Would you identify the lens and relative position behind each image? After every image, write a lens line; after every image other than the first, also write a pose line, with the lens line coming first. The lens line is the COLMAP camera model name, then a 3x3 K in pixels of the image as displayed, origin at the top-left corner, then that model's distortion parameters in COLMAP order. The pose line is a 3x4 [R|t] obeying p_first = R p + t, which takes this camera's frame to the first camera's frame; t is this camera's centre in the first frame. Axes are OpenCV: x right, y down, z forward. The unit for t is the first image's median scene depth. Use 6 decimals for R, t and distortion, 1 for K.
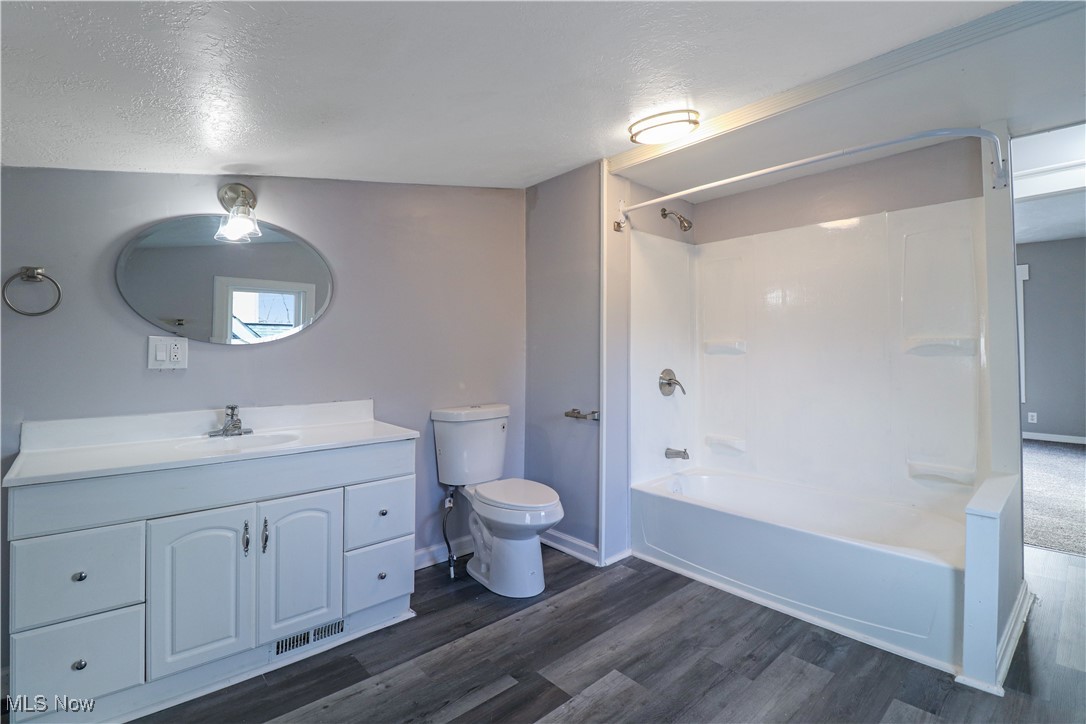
lens RADIAL K [[504.5, 0, 555.2], [0, 504.5, 332.7], [0, 0, 1]] dist [0.001193, -0.015617]
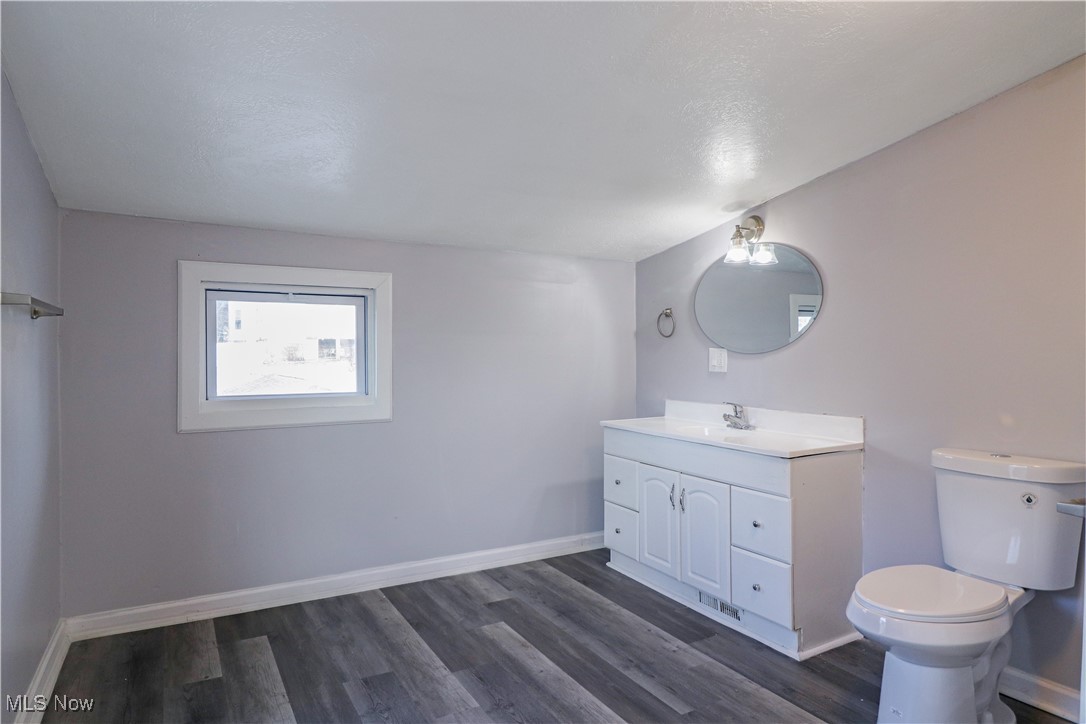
lens RADIAL K [[651.0, 0, 543.0], [0, 651.0, 362.0], [0, 0, 1]] dist [-0.003397, -0.000721]
pose [[-0.222021, 0.013231, -0.974952, 1.070096], [0.030340, 0.999517, 0.006655, 0.019697], [0.974570, -0.028102, -0.222315, 0.957641]]
